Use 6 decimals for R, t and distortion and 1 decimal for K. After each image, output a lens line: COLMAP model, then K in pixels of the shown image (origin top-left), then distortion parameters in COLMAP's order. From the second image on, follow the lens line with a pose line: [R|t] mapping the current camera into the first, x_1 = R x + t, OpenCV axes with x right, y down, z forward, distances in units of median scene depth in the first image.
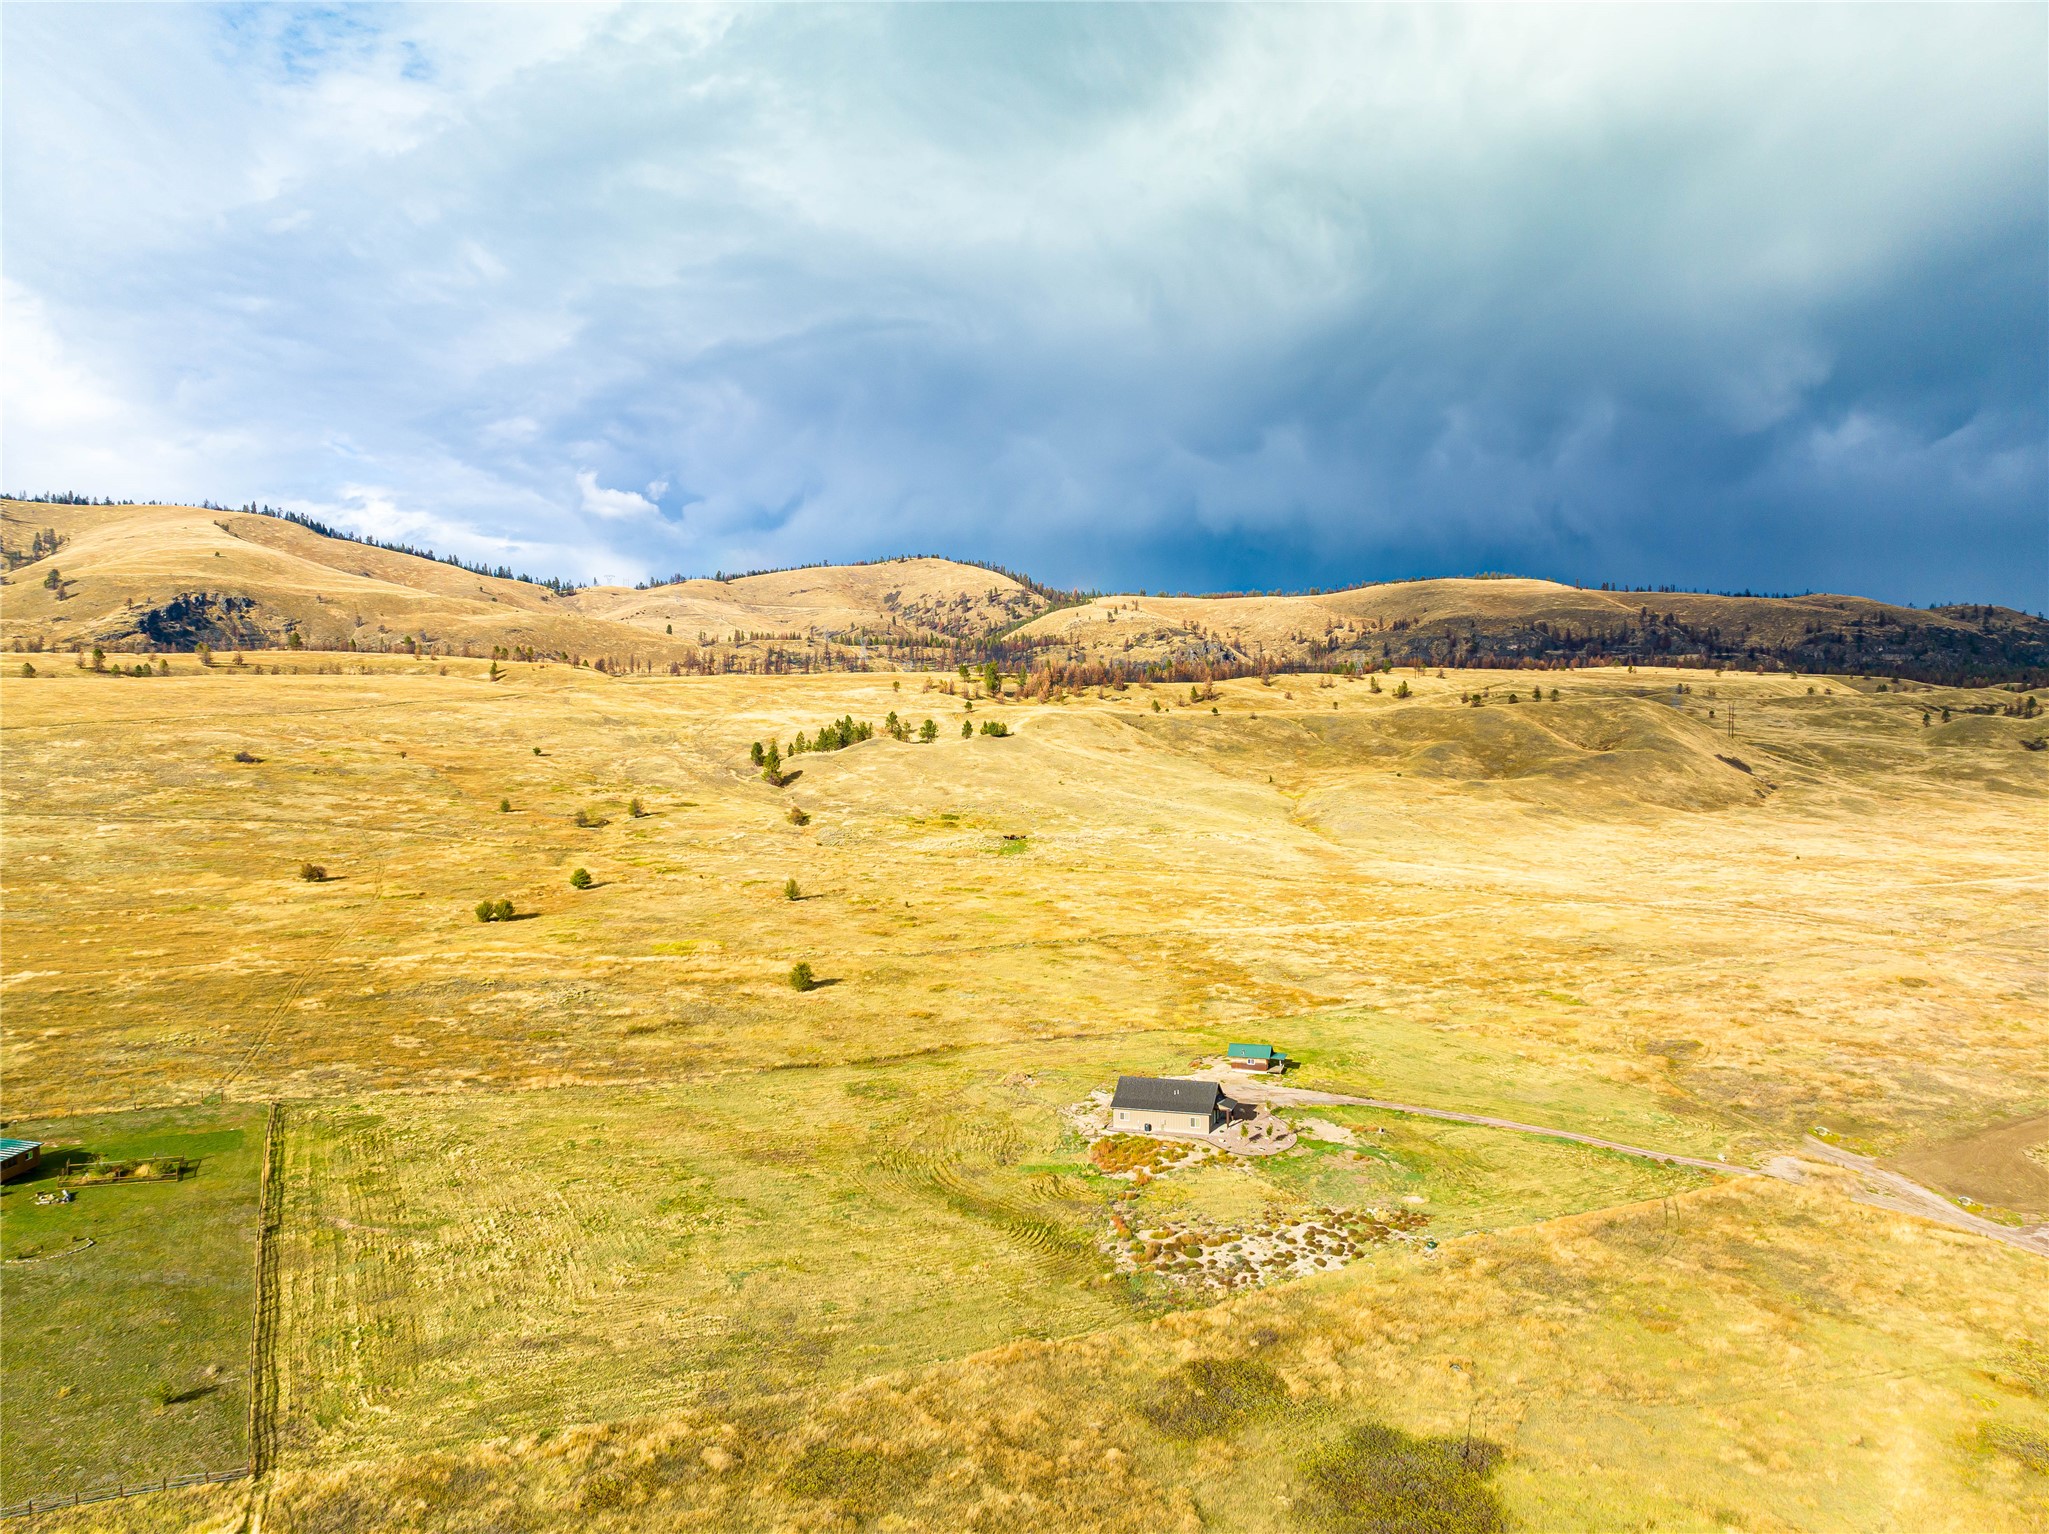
lens RADIAL K [[1440.2, 0, 1038.0], [0, 1440.2, 775.5], [0, 0, 1]] dist [-0.034955, 0.001451]
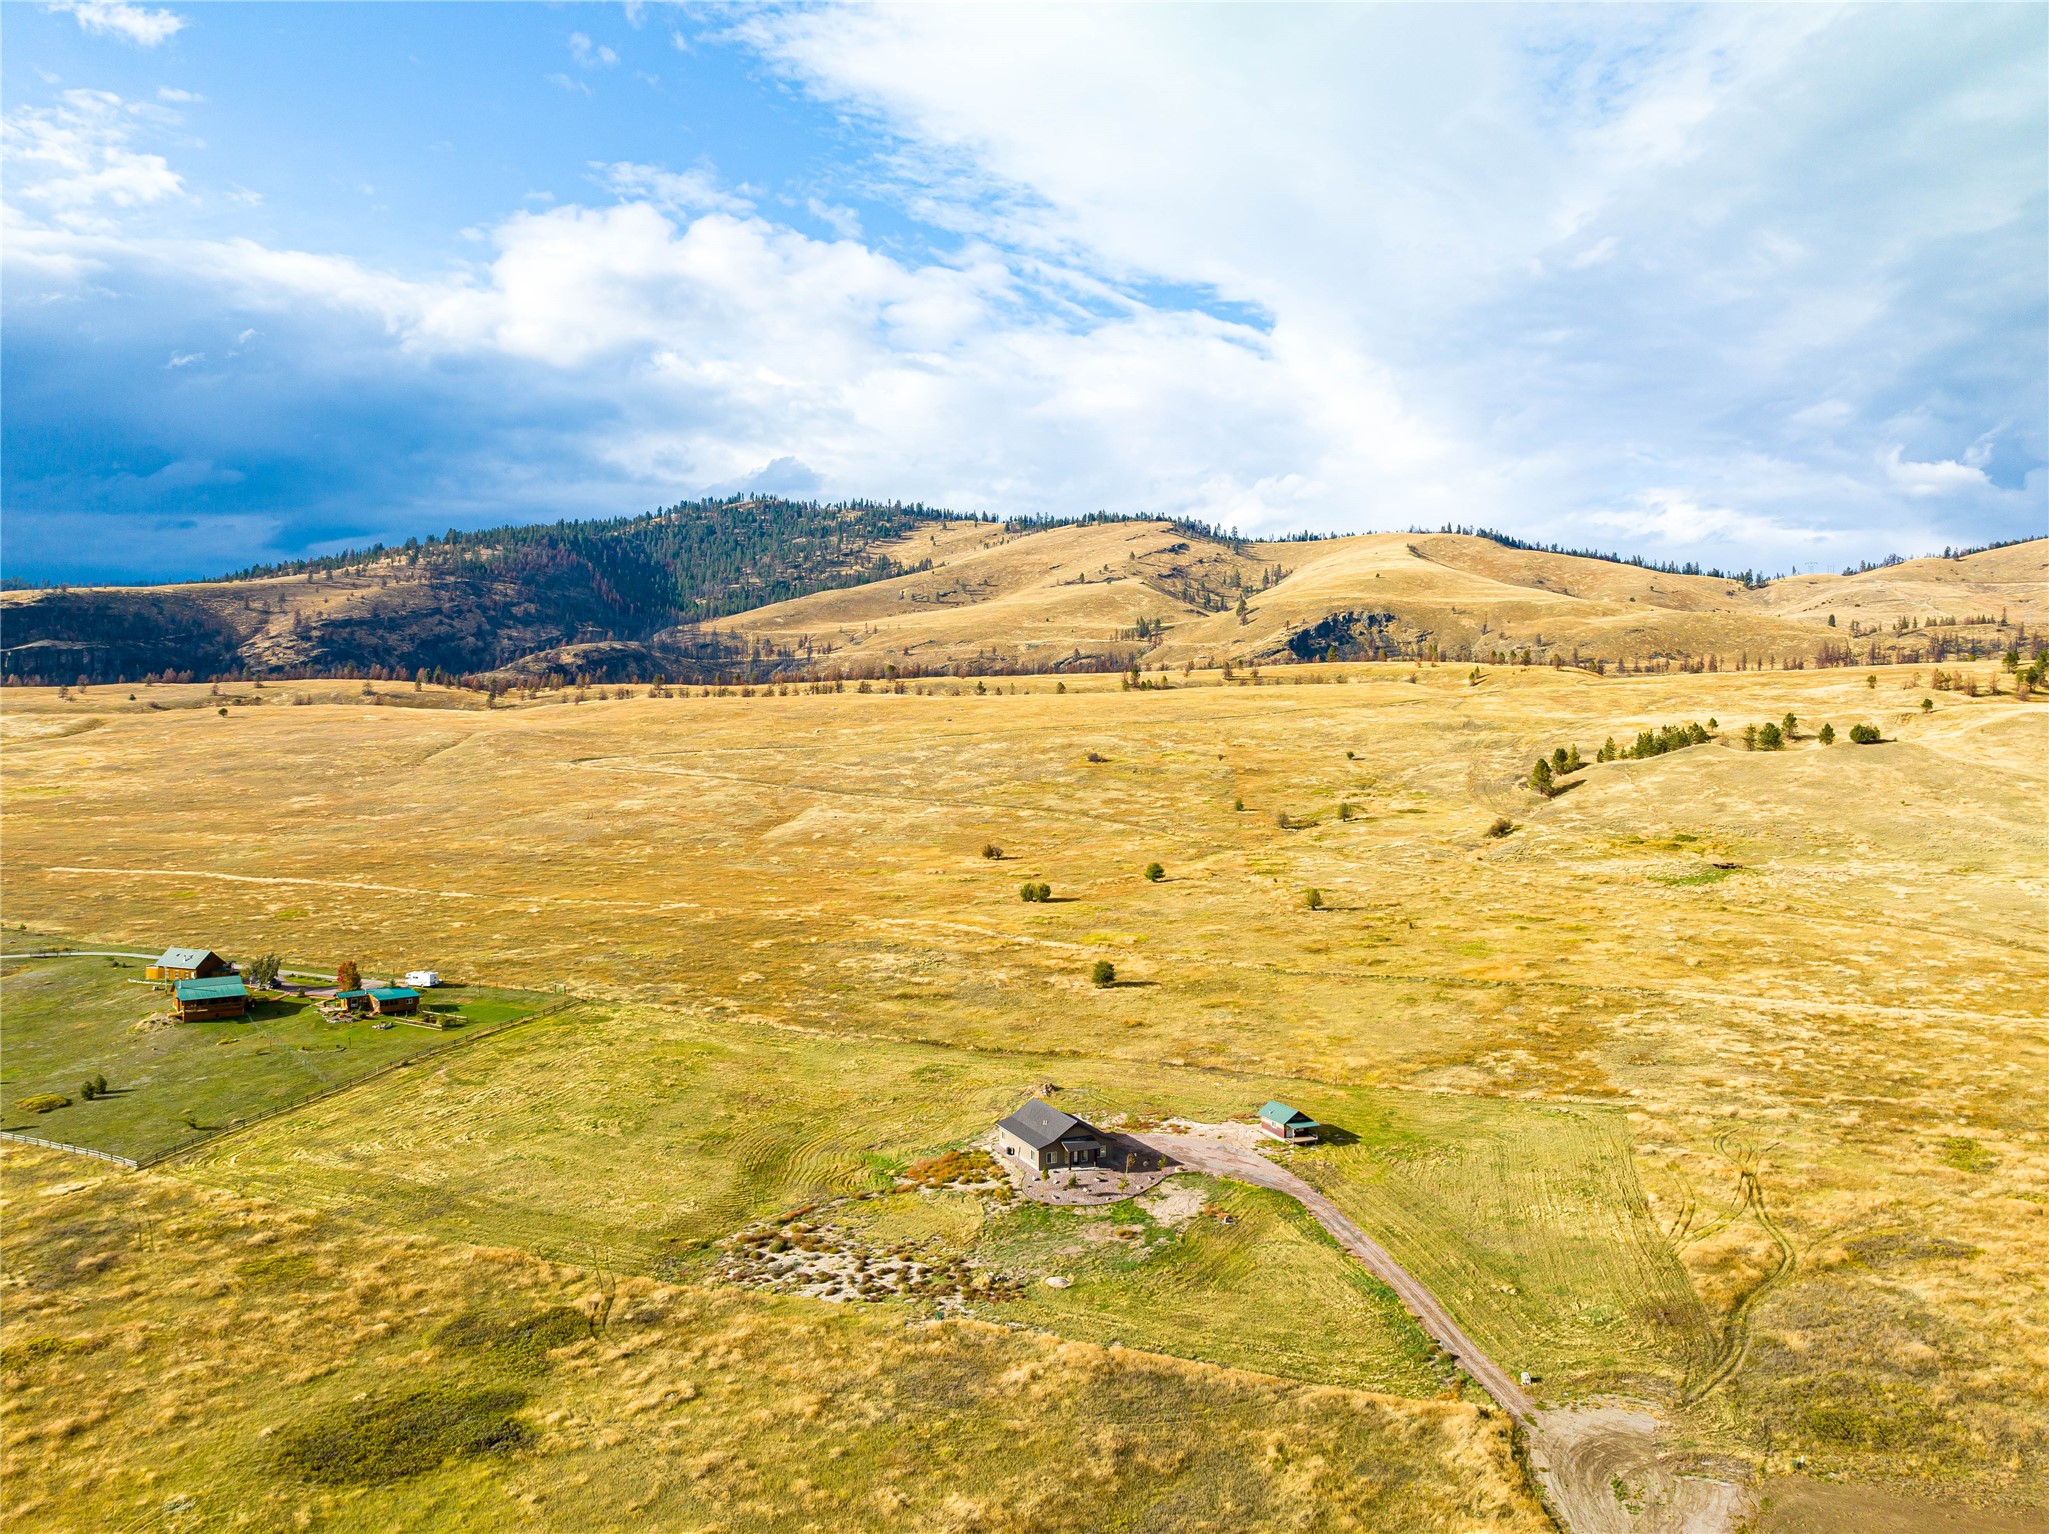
lens RADIAL K [[1437.1, 0, 1064.3], [0, 1437.1, 710.8], [0, 0, 1]] dist [-0.041600, 0.003158]
pose [[0.662867, -0.009958, -0.748671, 0.119227], [-0.022719, 0.999184, -0.033405, -0.003492], [0.748392, 0.039153, 0.662100, 0.051913]]
